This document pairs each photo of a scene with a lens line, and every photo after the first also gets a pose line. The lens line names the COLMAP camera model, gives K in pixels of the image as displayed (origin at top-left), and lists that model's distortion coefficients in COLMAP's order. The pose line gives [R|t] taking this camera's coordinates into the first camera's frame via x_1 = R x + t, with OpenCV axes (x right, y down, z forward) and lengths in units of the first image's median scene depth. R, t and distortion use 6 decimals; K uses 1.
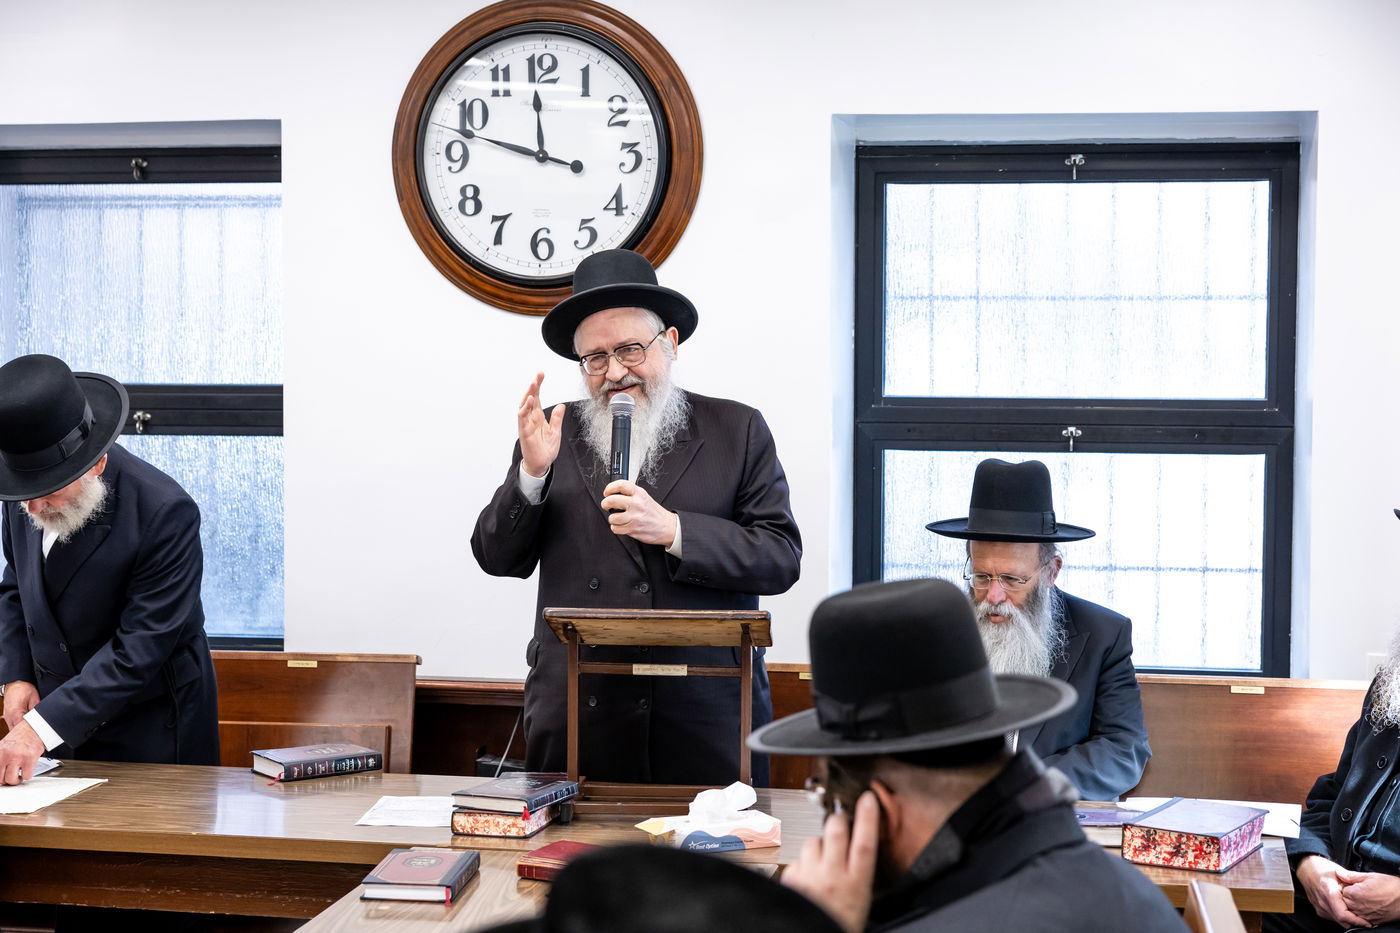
lens RADIAL K [[2284.4, 0, 700.0], [0, 2284.4, 466.5], [0, 0, 1]] dist [0.041053, 0.103054]
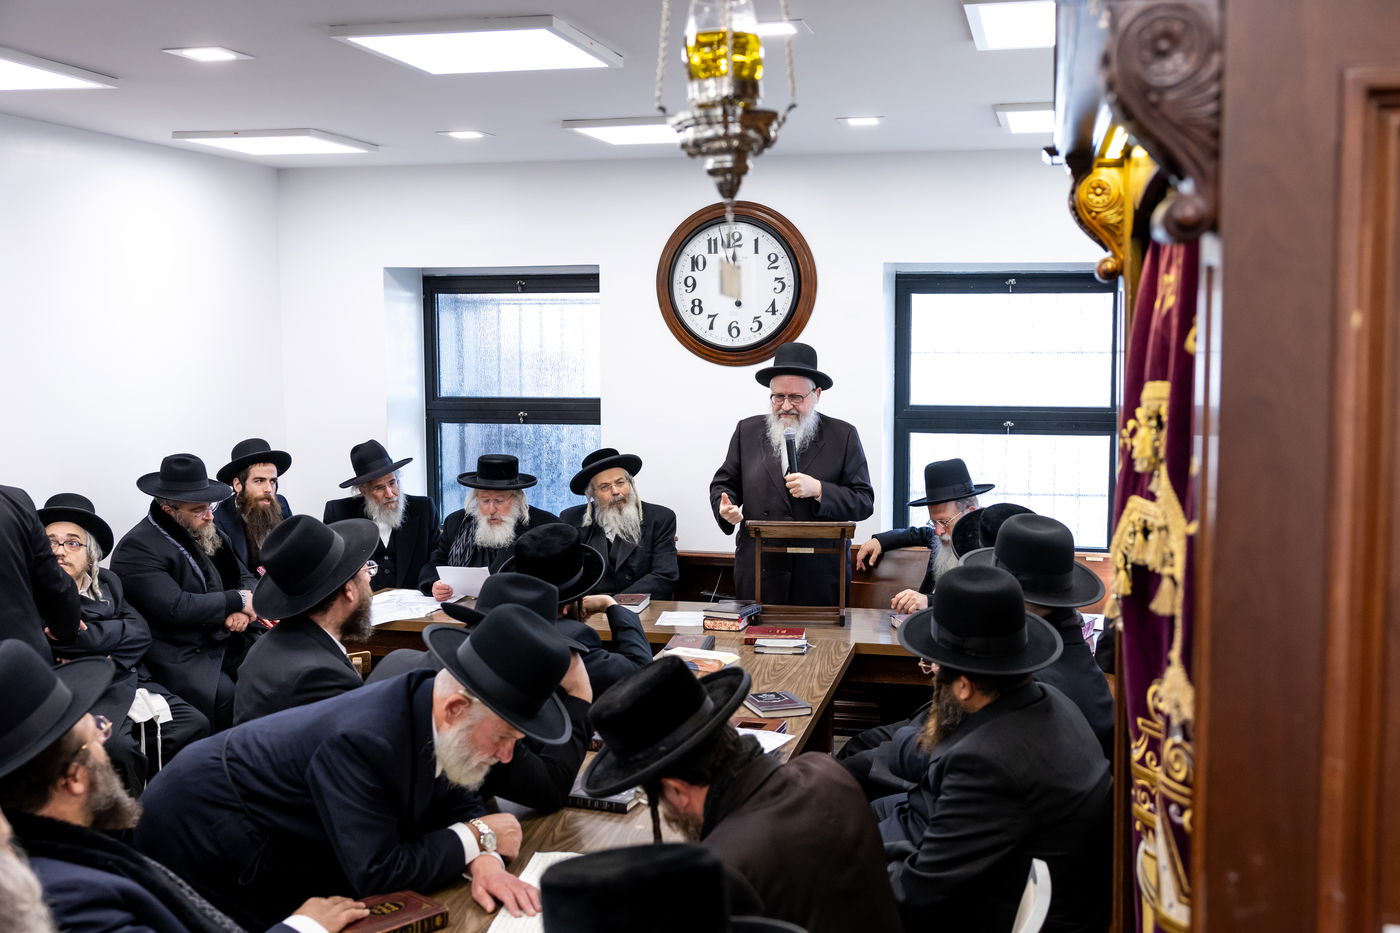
lens RADIAL K [[1397.8, 0, 700.0], [0, 1397.8, 466.5], [0, 0, 1]] dist [-0.024912, -0.003243]
pose [[0.998041, 0.001004, -0.062563, -0.023341], [0.001495, 0.999203, 0.039887, -0.028237], [0.062553, -0.039902, 0.997244, -0.194317]]
